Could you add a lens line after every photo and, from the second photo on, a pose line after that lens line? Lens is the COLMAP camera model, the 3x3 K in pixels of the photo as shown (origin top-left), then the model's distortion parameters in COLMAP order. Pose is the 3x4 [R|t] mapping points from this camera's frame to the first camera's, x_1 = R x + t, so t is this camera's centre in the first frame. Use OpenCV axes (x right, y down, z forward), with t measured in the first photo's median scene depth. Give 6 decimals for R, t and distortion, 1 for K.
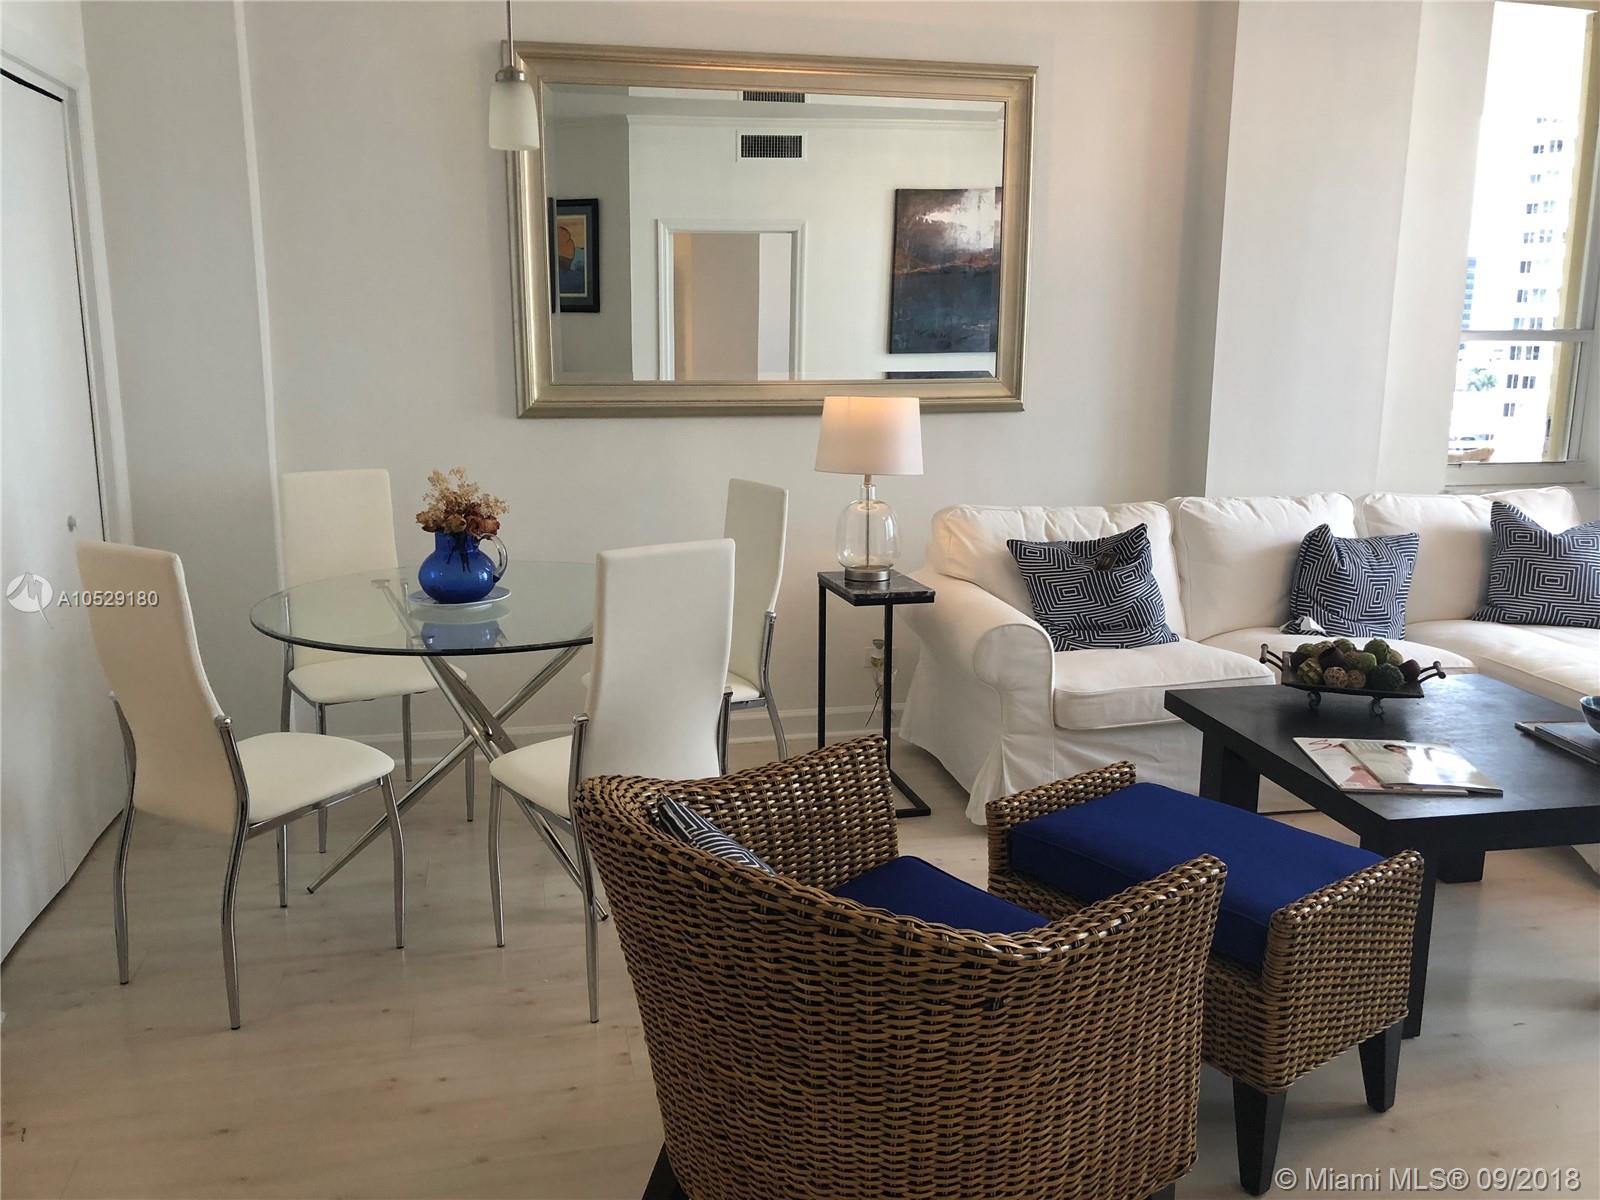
lens RADIAL K [[1302.4, 0, 806.6], [0, 1302.4, 598.8], [0, 0, 1]] dist [0.002910, 0.003131]
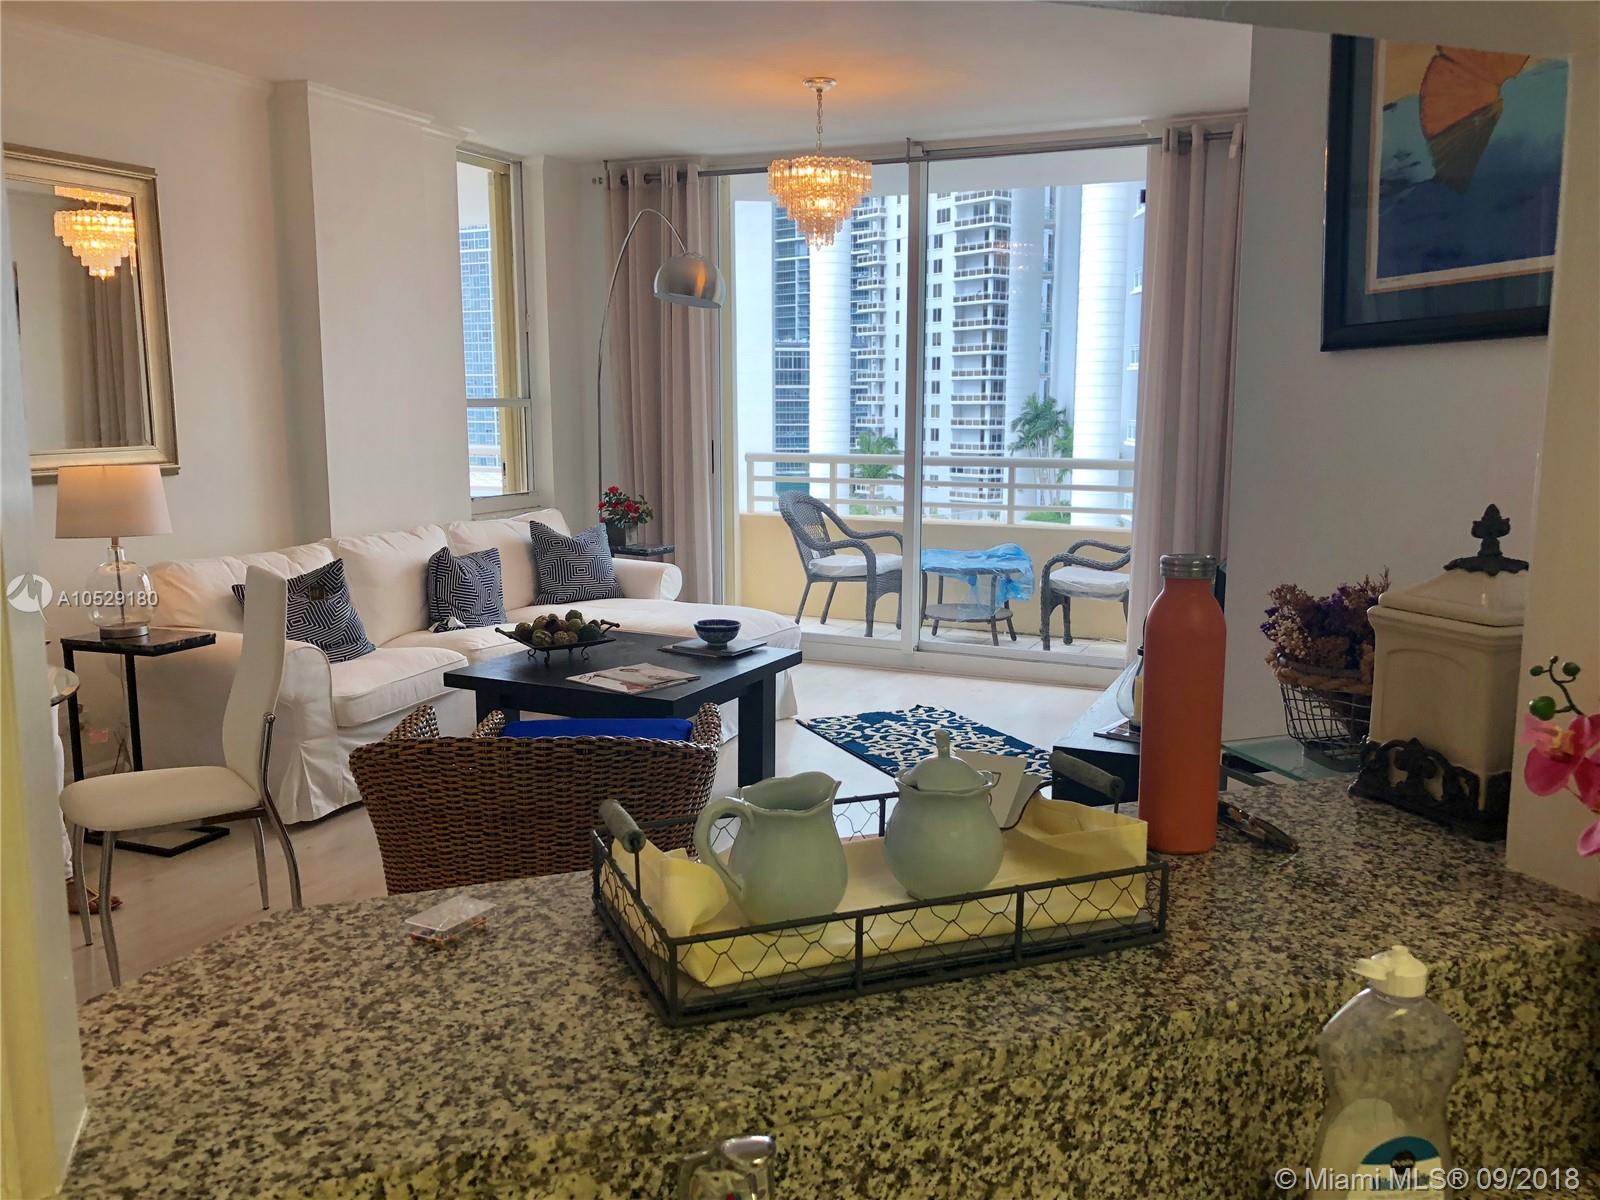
lens RADIAL K [[1304.6, 0, 800.0], [0, 1304.6, 600.0], [0, 0, 1]] dist [0.119927, -0.236847]
pose [[0.609370, -0.127850, 0.782510, -0.465056], [0.162602, 0.986089, 0.034488, 0.008932], [-0.776034, 0.106222, 0.621682, -0.107415]]
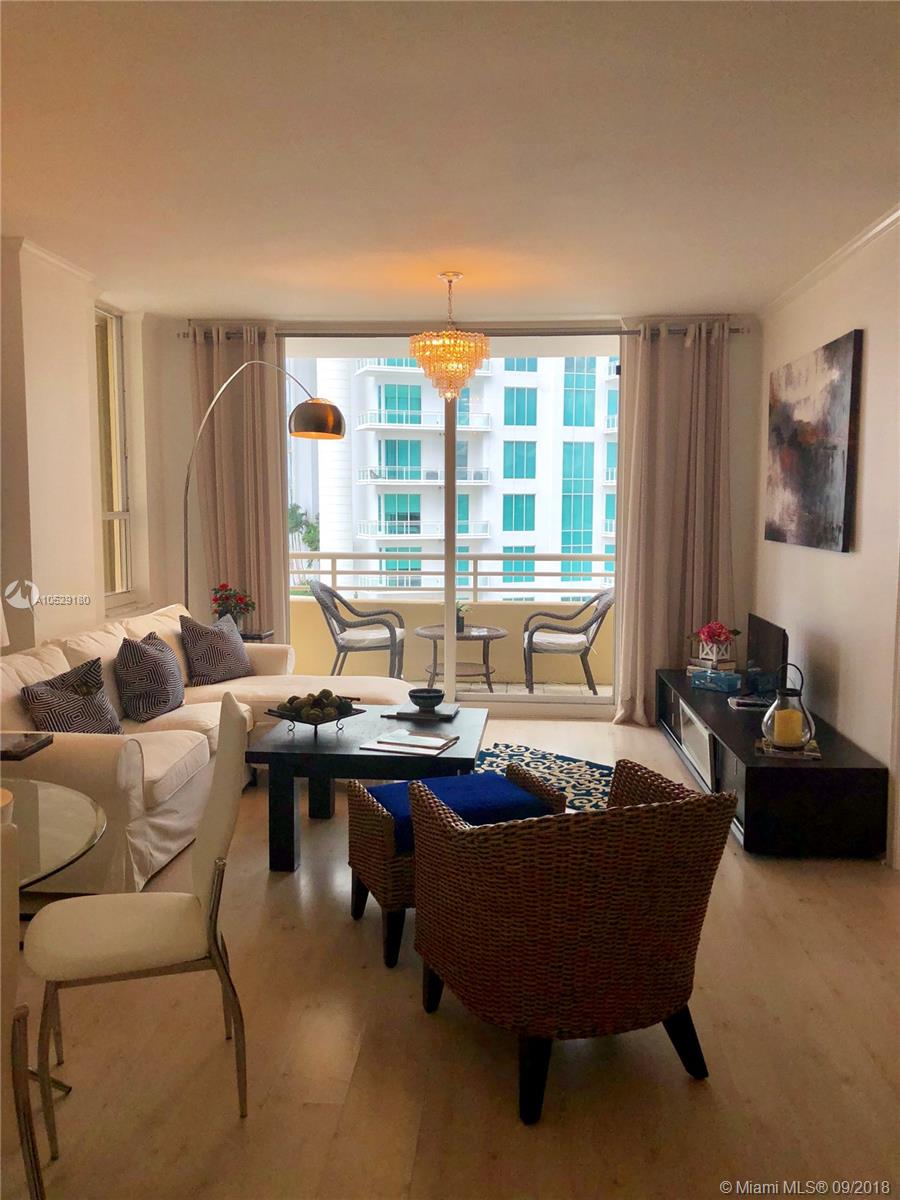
lens RADIAL K [[978.4, 0, 429.0], [0, 978.4, 600.7], [0, 0, 1]] dist [0.119927, -0.236847]
pose [[0.303264, -0.101820, 0.947451, -0.640605], [0.194054, 0.980039, 0.043209, -0.096270], [-0.932938, 0.170753, 0.316969, 0.337787]]
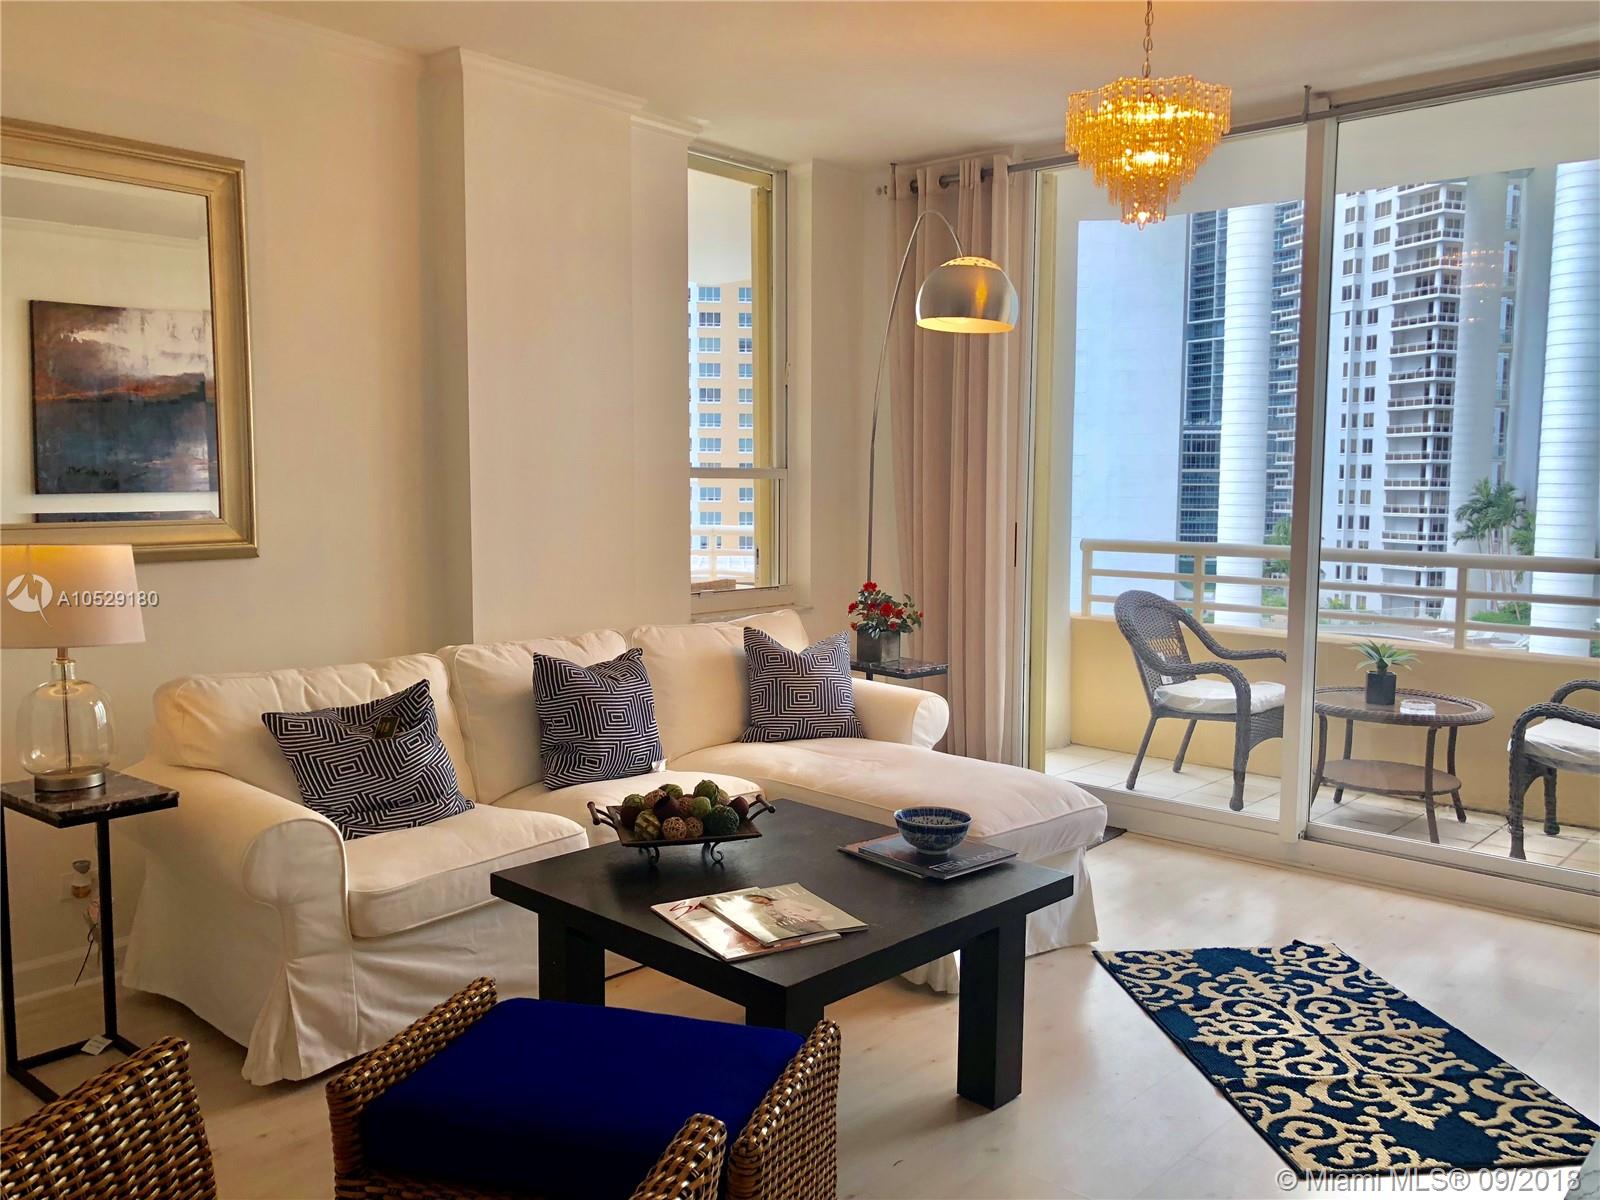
lens RADIAL K [[1302.4, 0, 806.6], [0, 1302.4, 598.8], [0, 0, 1]] dist [0.002910, 0.003131]
pose [[0.818137, -0.054288, 0.572455, -0.029693], [0.115115, 0.990843, -0.070553, -0.020185], [-0.563384, 0.123620, 0.816895, 0.136480]]
